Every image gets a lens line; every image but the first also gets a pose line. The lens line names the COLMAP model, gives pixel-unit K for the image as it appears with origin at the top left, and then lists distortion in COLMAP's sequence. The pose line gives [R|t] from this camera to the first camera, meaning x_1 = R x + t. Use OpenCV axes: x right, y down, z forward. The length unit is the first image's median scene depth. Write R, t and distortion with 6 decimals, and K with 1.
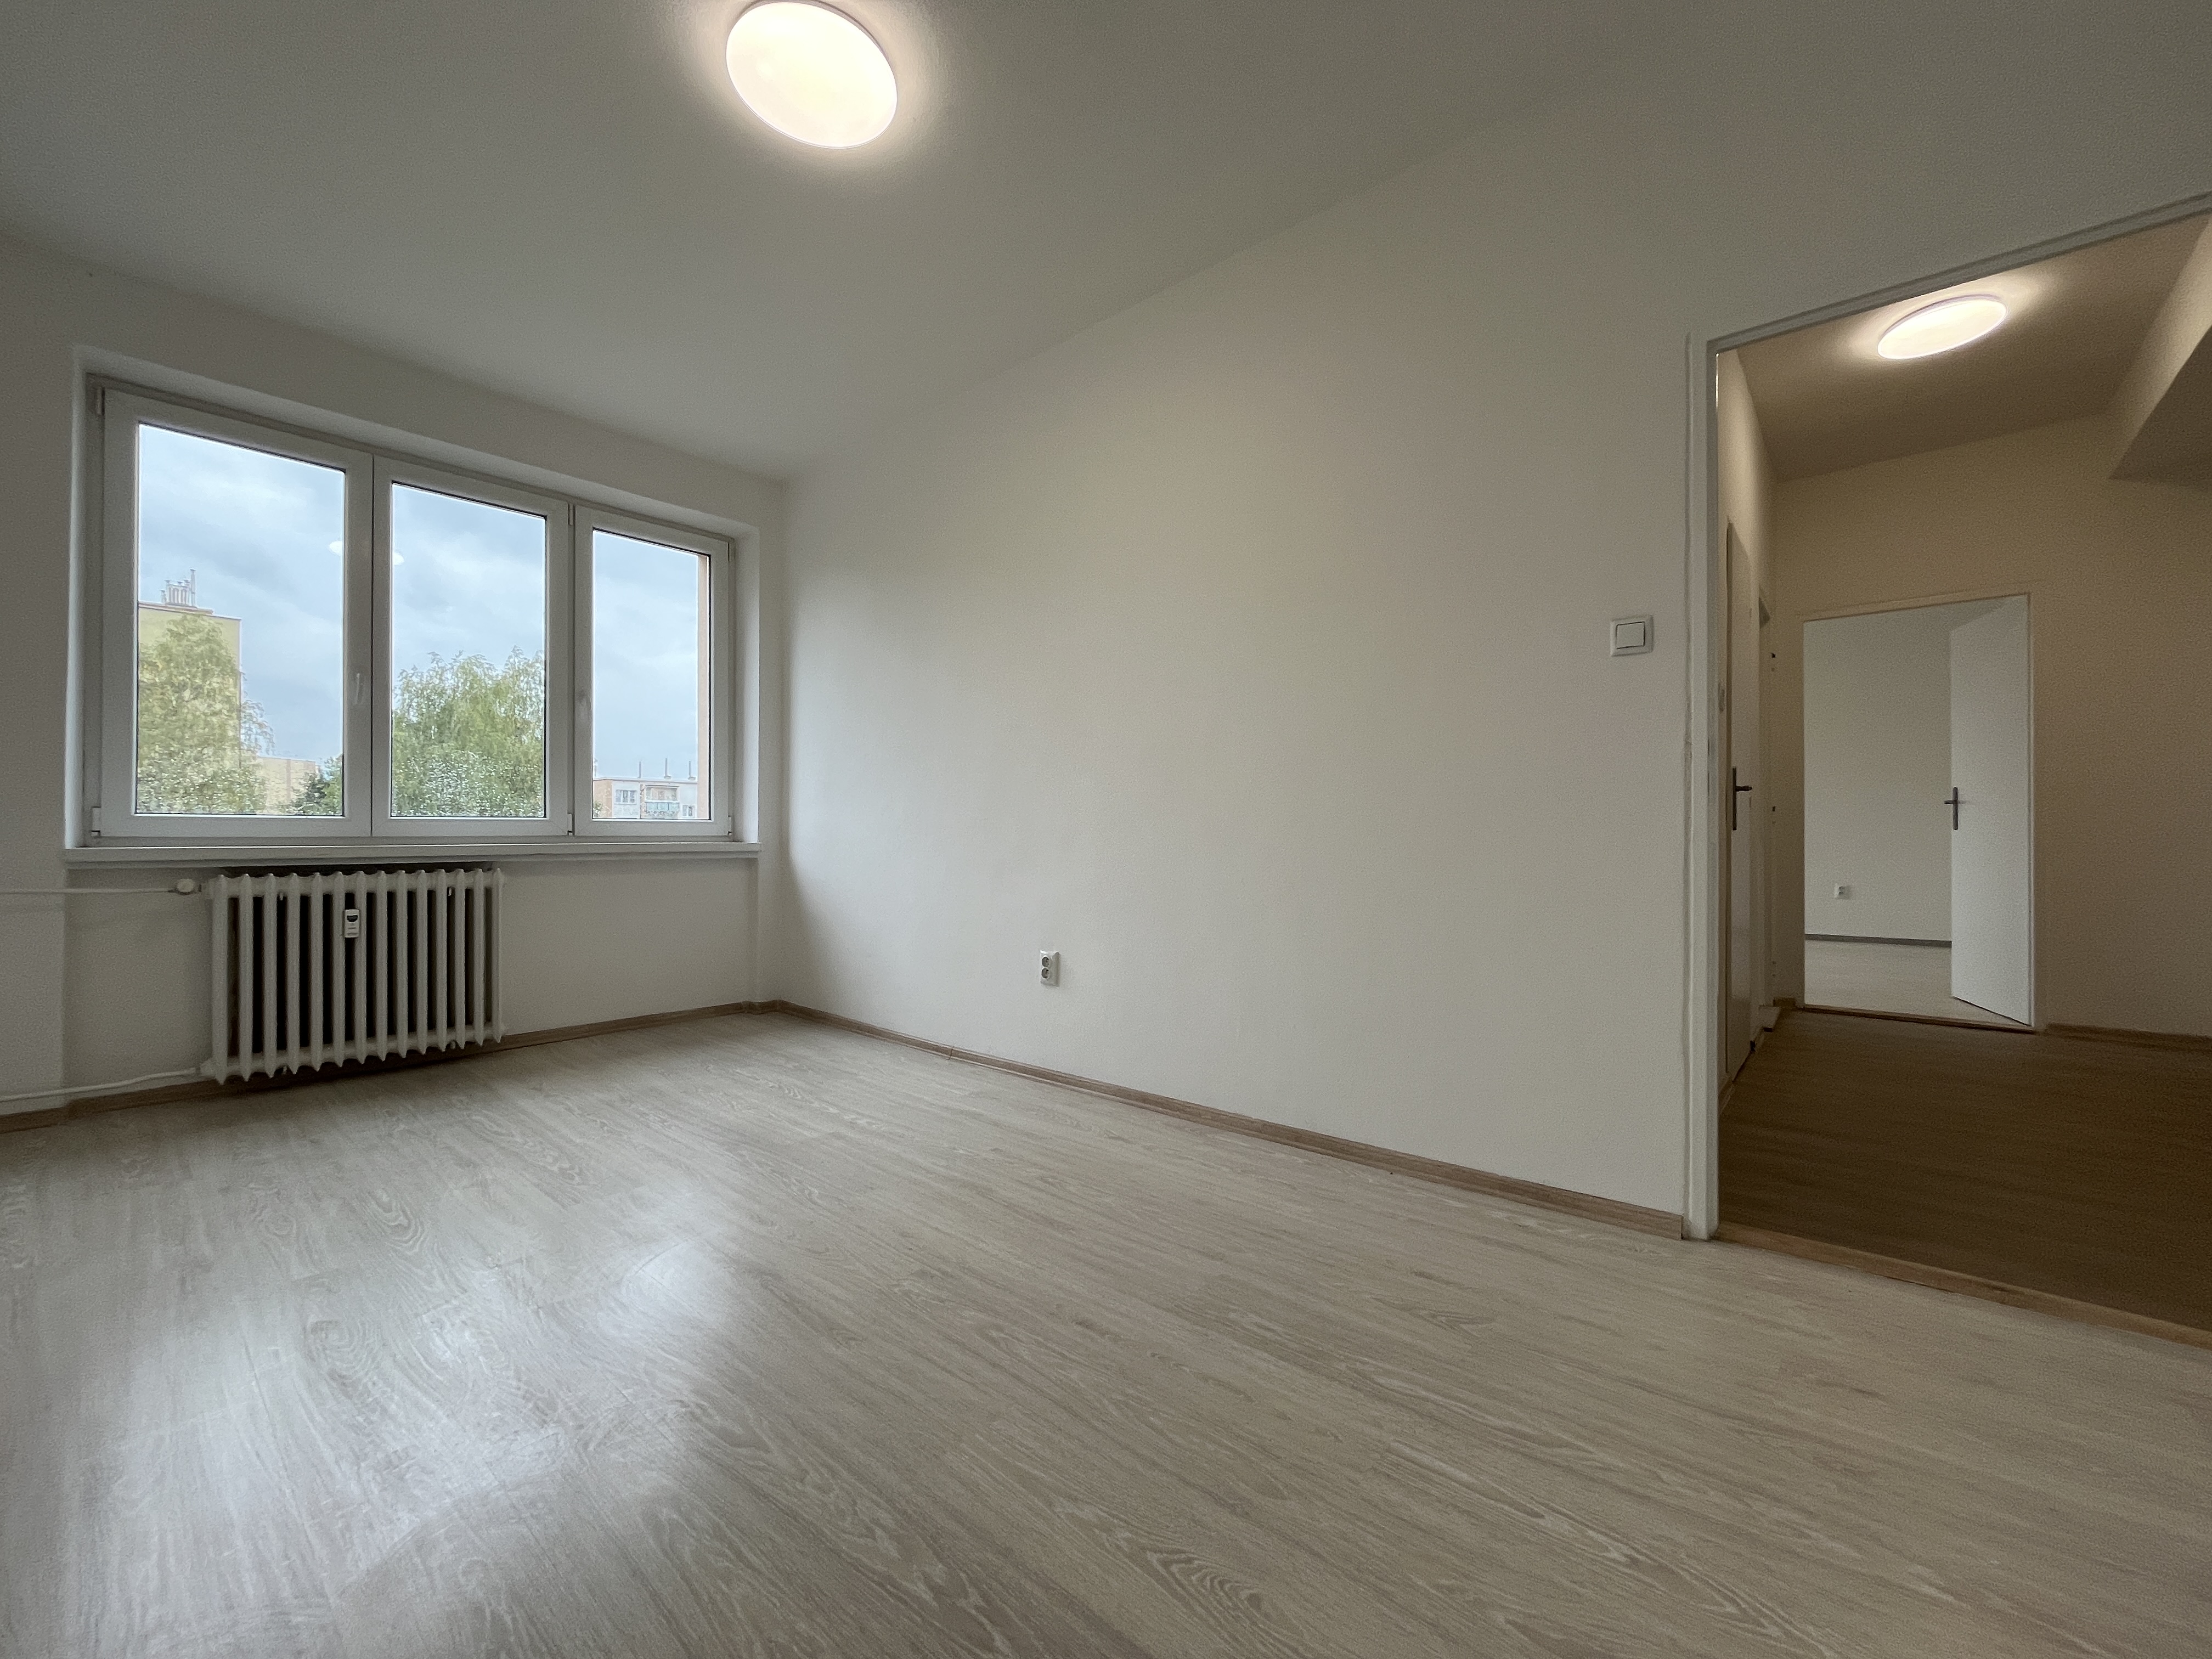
lens RADIAL K [[893.7, 0, 1100.1], [0, 893.7, 824.9], [0, 0, 1]] dist [-0.001048, -0.000020]
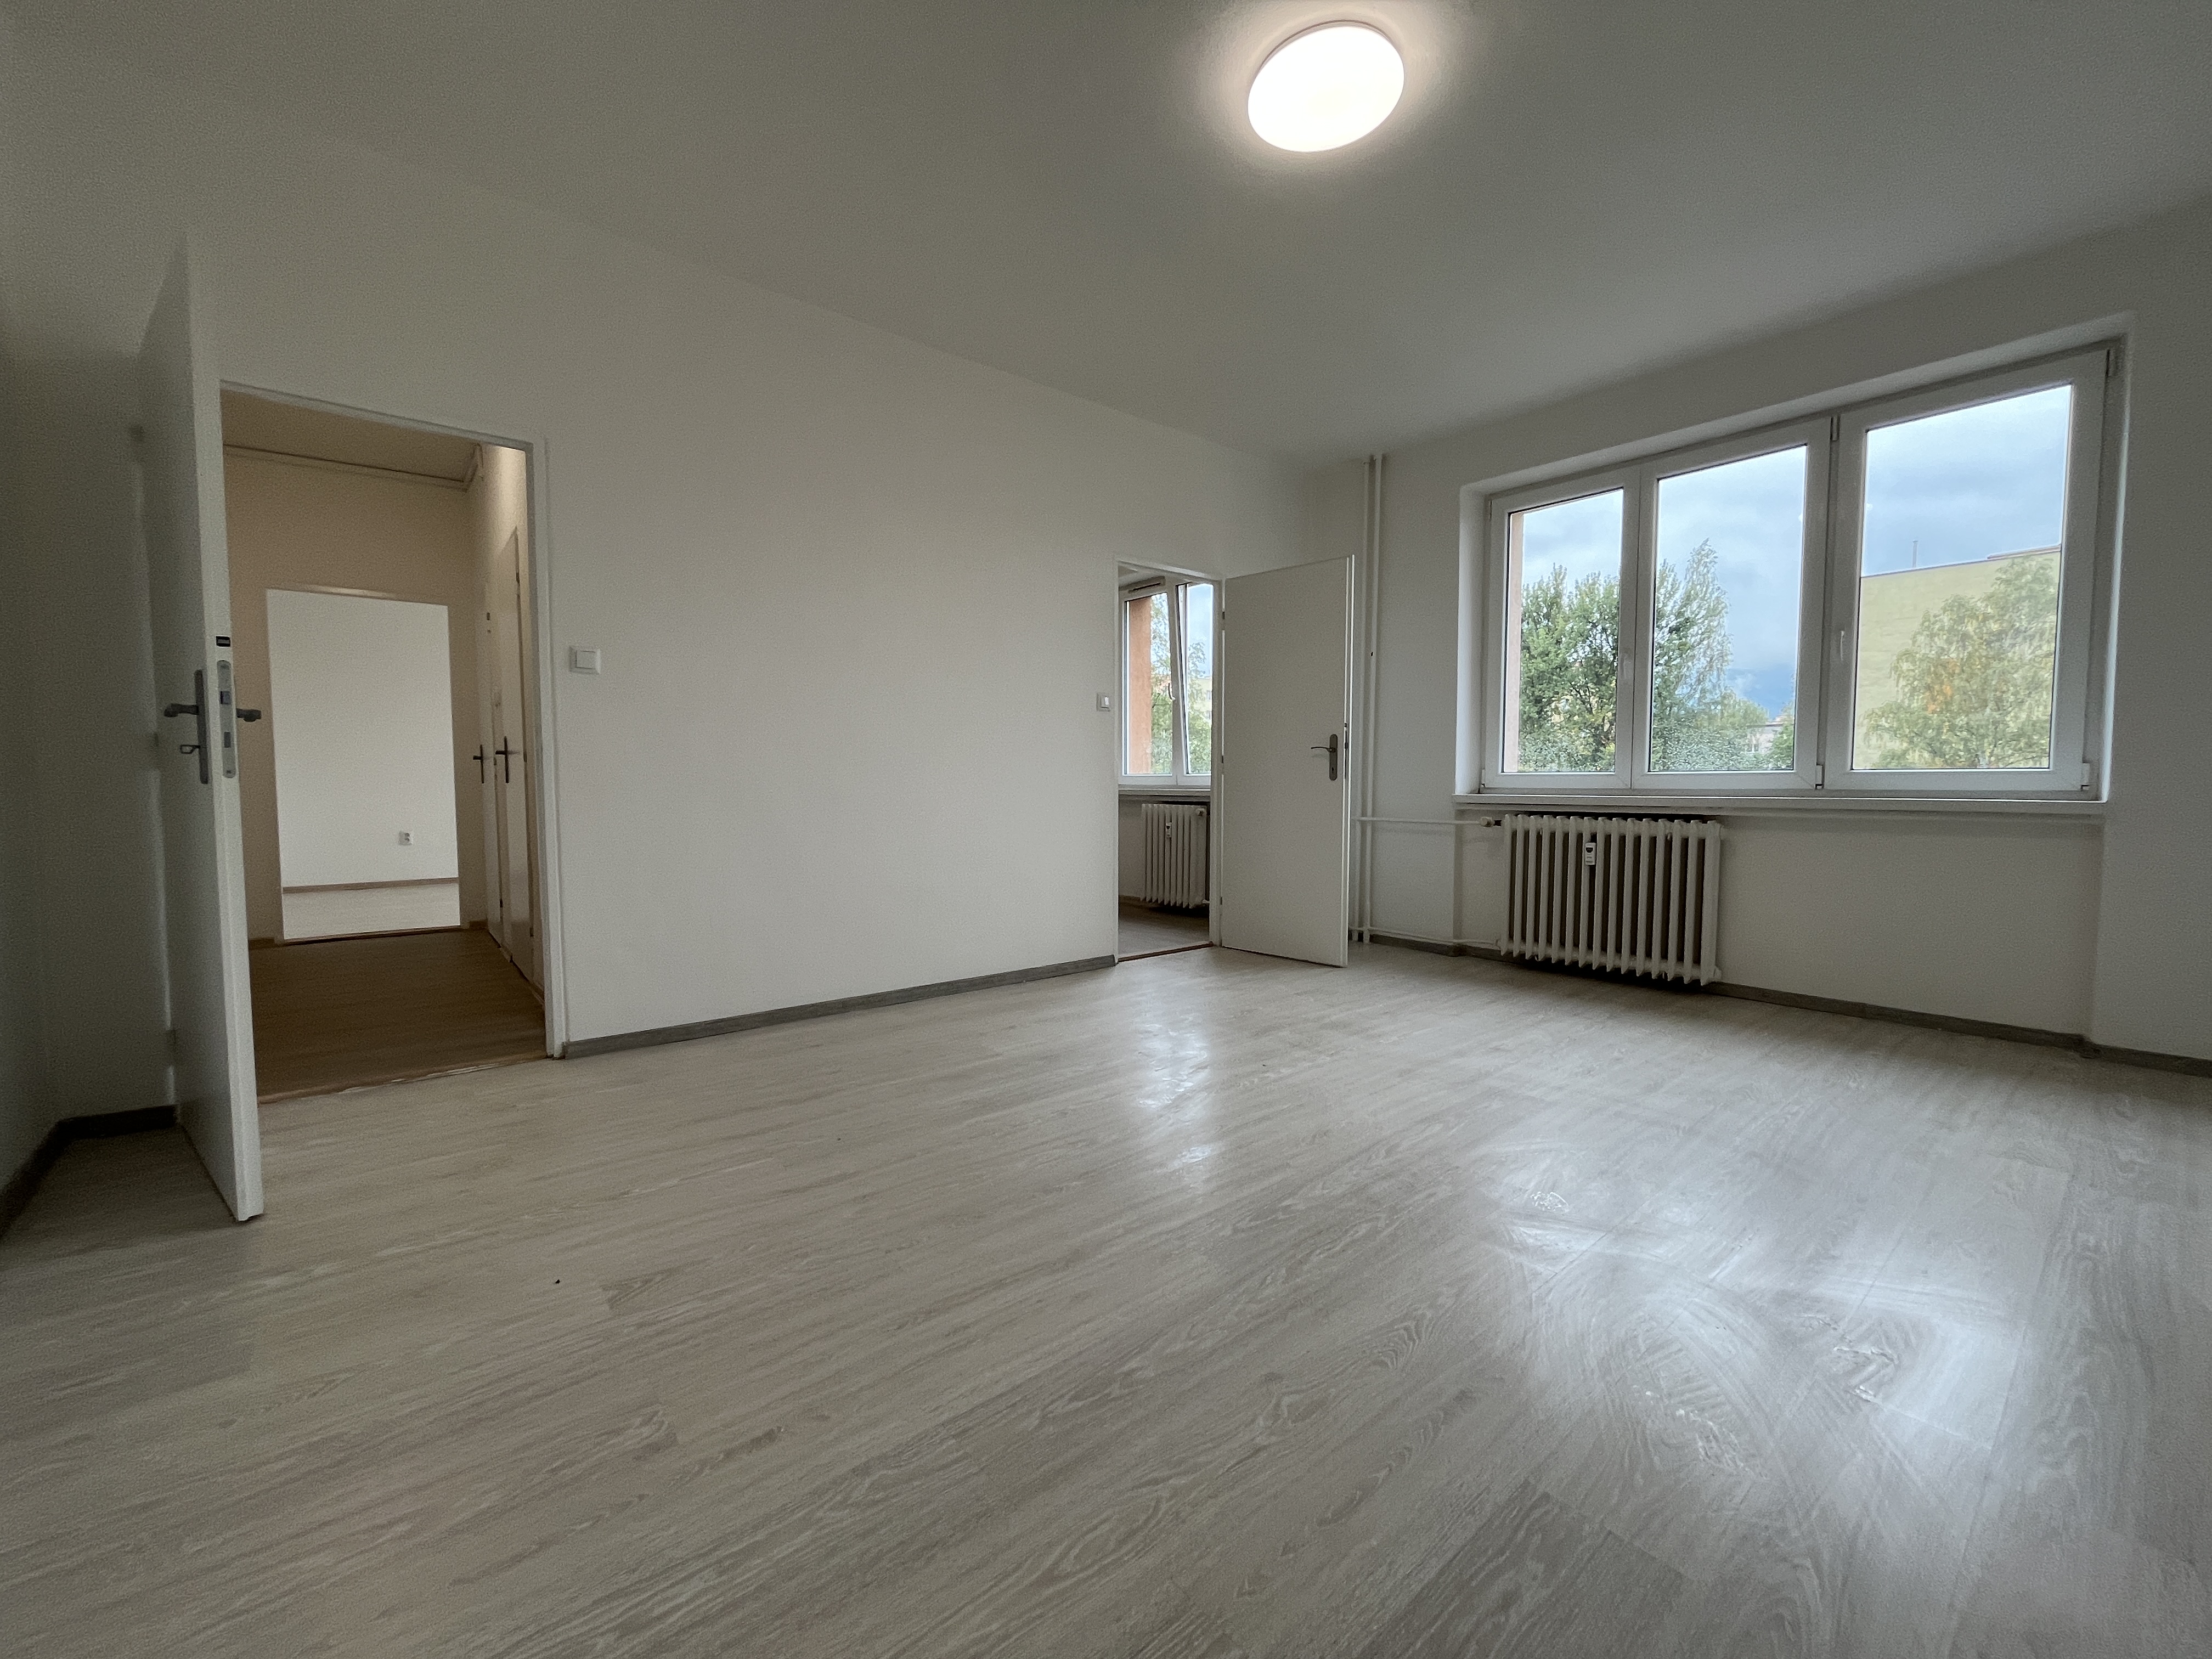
lens RADIAL K [[893.7, 0, 1106.3], [0, 893.7, 830.9], [0, 0, 1]] dist [-0.001048, -0.000020]
pose [[-0.158854, 0.058937, -0.985541, 0.459187], [0.013572, 0.998253, 0.057509, -0.008558], [0.987209, -0.004240, -0.159376, 0.464142]]
